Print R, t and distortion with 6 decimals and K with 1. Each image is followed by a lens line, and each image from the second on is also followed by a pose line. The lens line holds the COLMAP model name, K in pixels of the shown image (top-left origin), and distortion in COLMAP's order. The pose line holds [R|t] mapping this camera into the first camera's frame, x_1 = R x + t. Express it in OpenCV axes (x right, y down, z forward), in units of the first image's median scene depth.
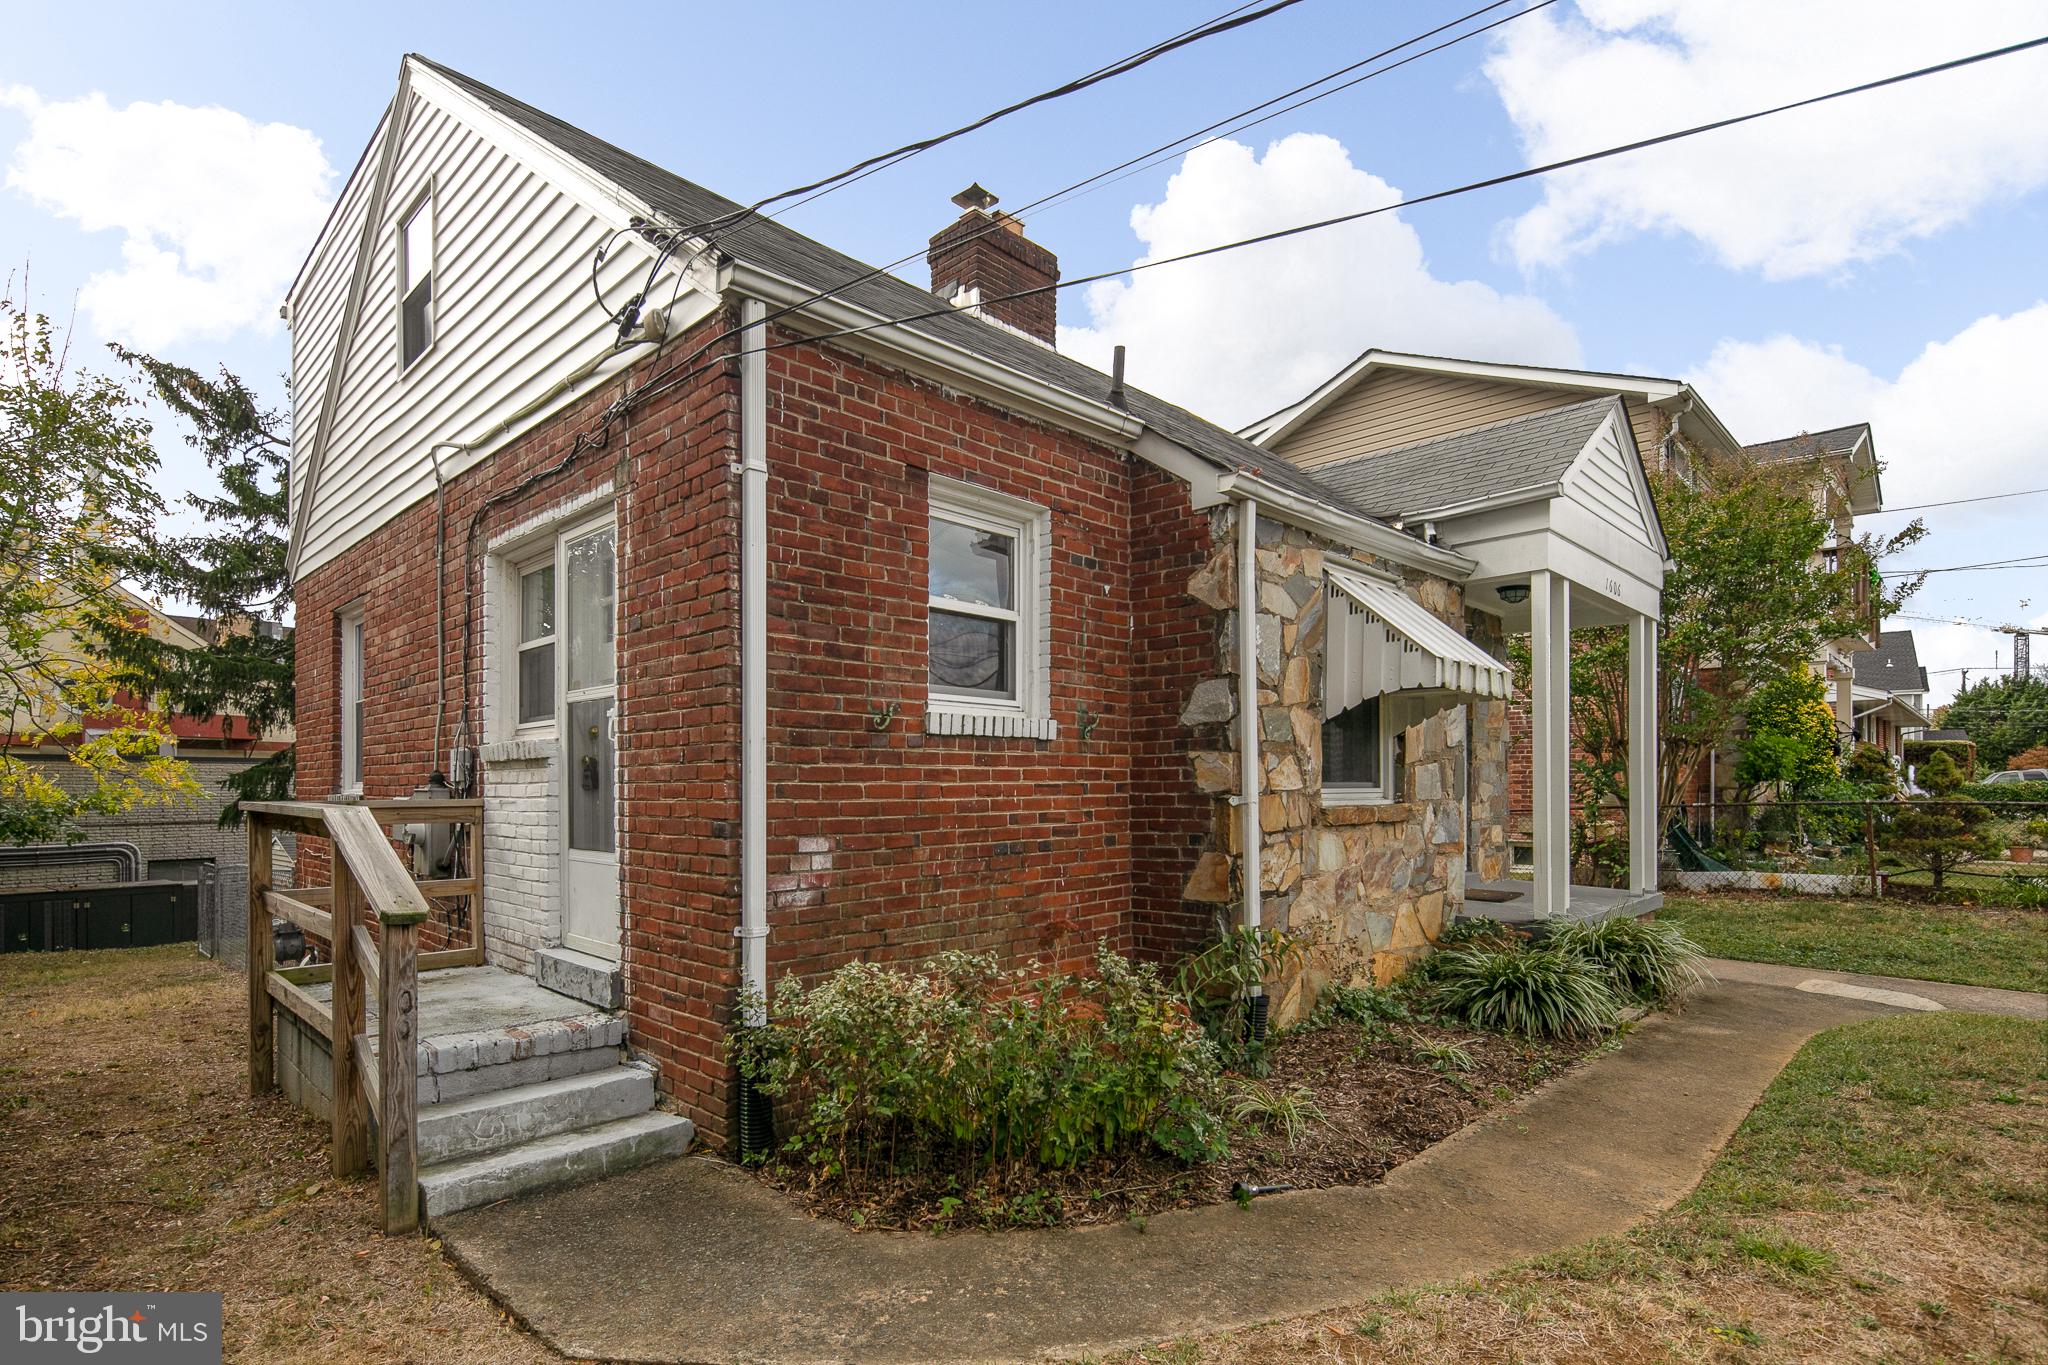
lens RADIAL K [[1005.7, 0, 1026.2], [0, 1005.7, 785.9], [0, 0, 1]] dist [0.001585, -0.000130]
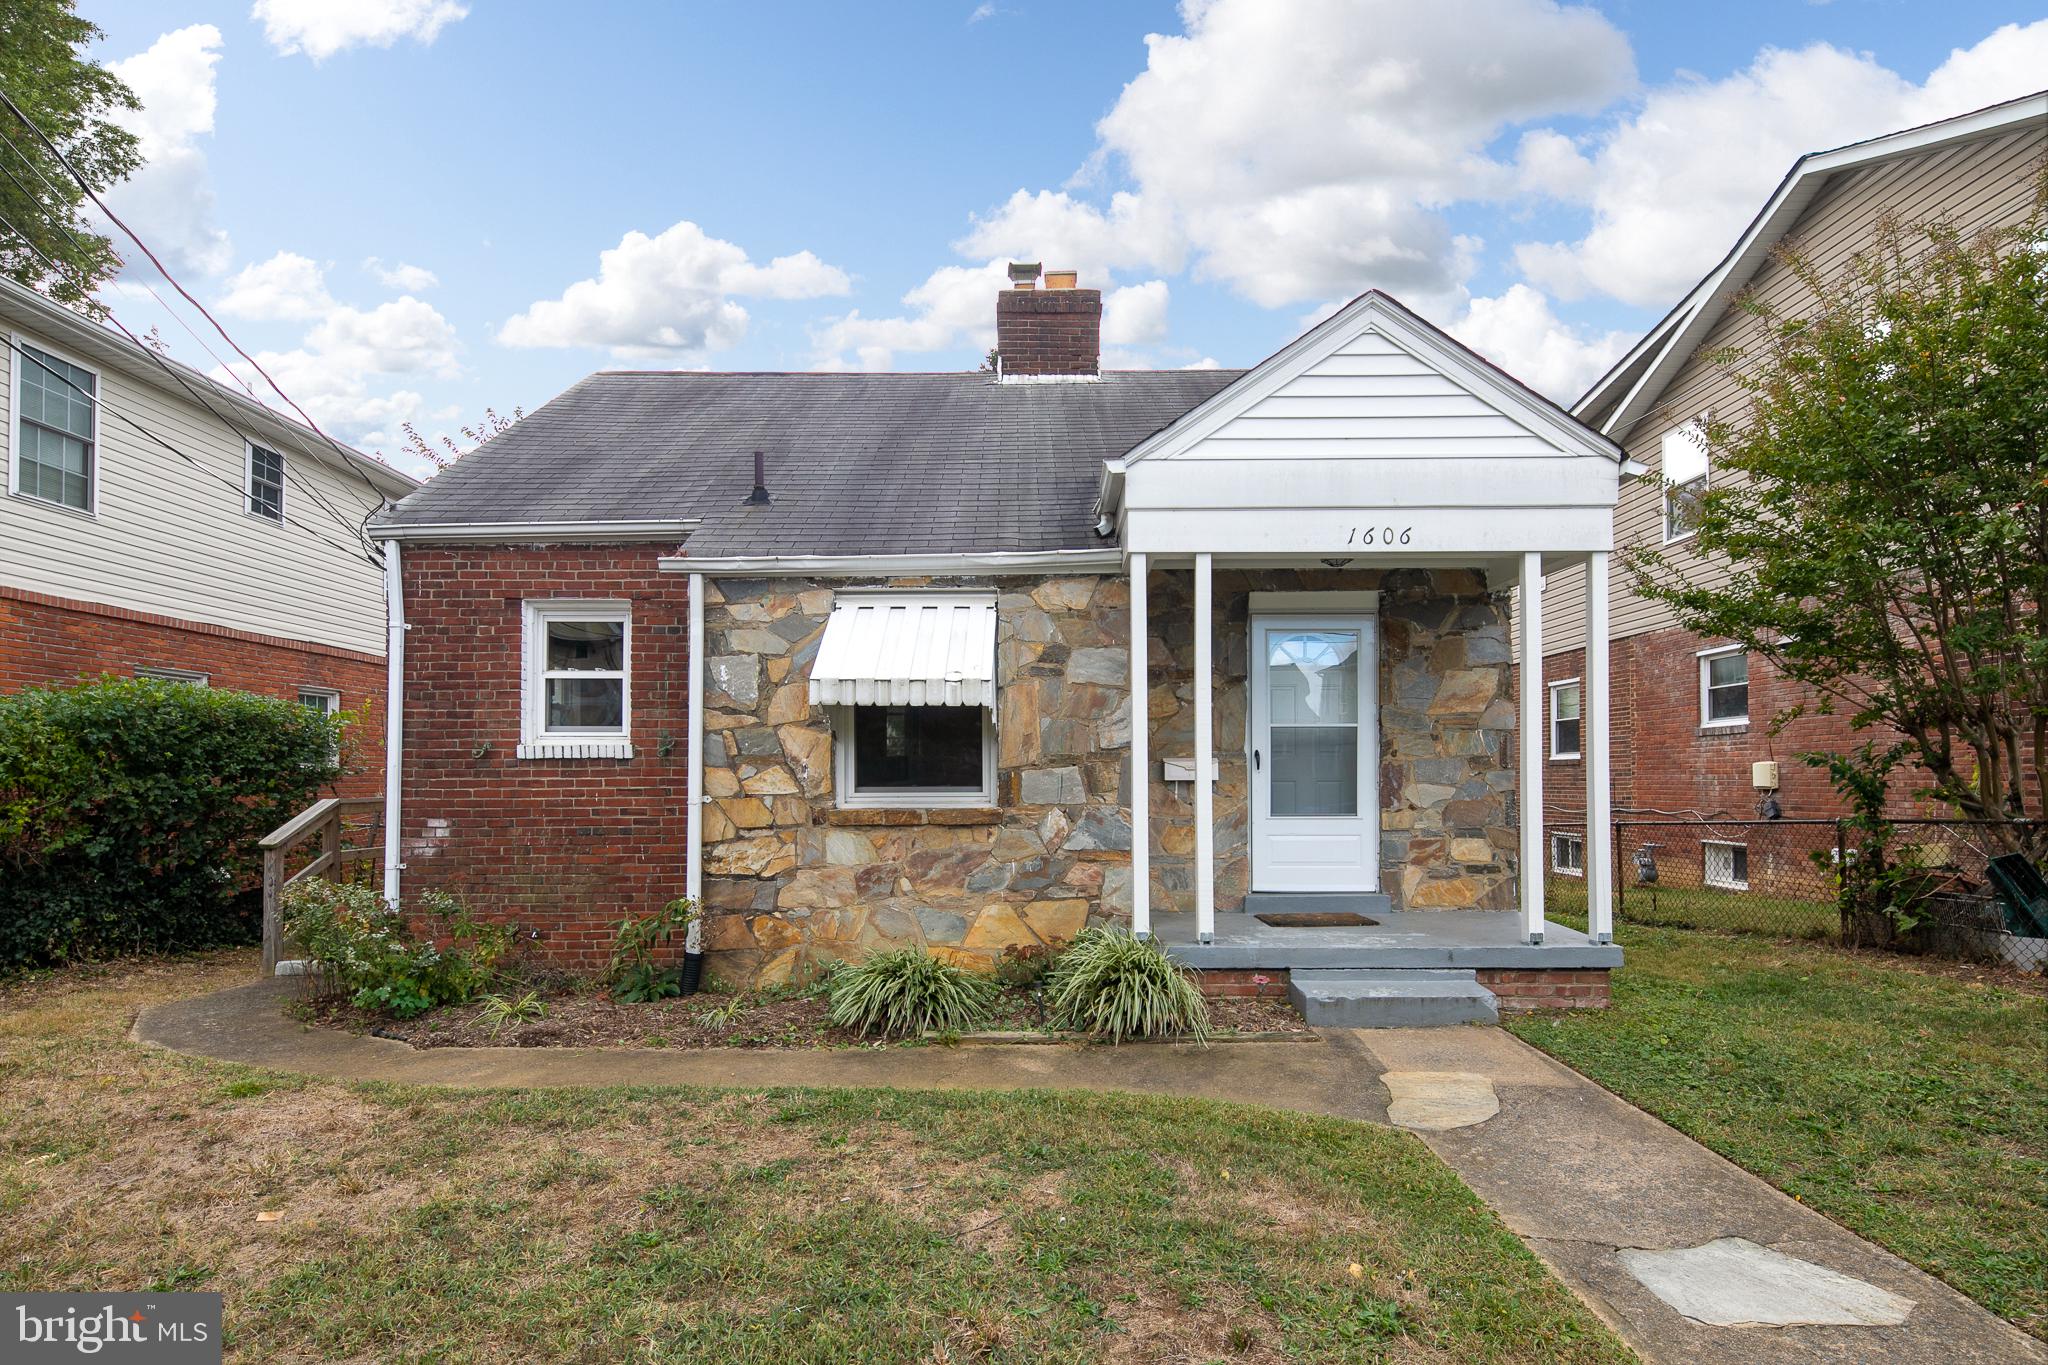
lens RADIAL K [[995.6, 0, 1019.6], [0, 995.6, 767.6], [0, 0, 1]] dist [0.001303, -0.000306]
pose [[0.694678, -0.007586, -0.719281, 1.398067], [0.002696, 0.999965, -0.007943, -0.018658], [0.719316, 0.003579, 0.694674, 0.389585]]
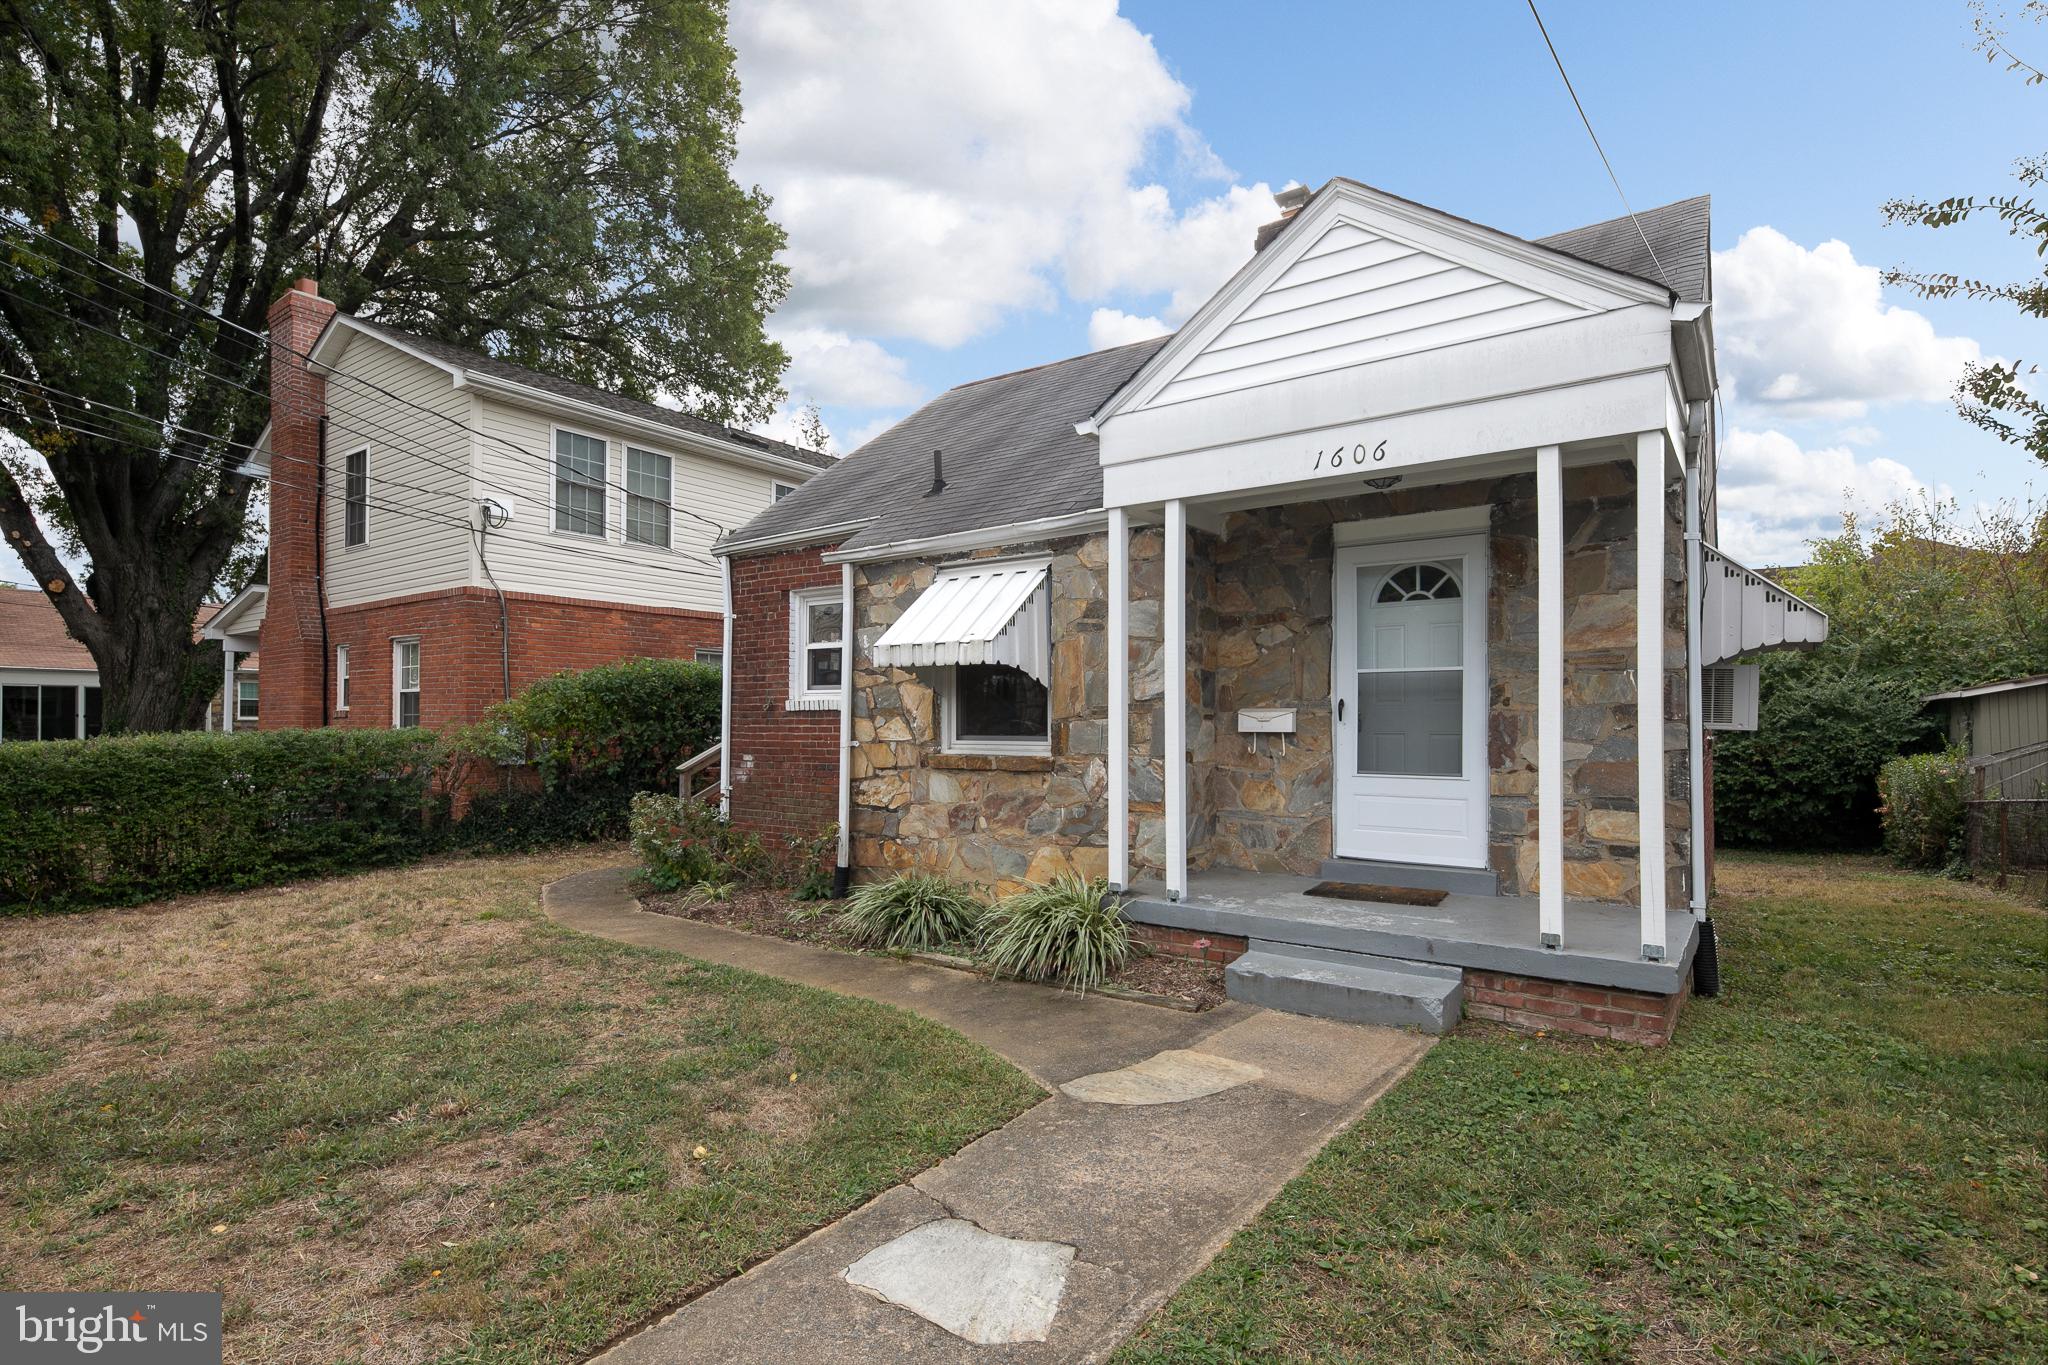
lens RADIAL K [[995.8, 0, 1017.8], [0, 995.8, 709.1], [0, 0, 1]] dist [0.000993, 0.000048]
pose [[0.142689, -0.009493, -0.989722, 1.803275], [0.000779, 0.999955, -0.009479, -0.029314], [0.989767, 0.000581, 0.142690, 1.010035]]
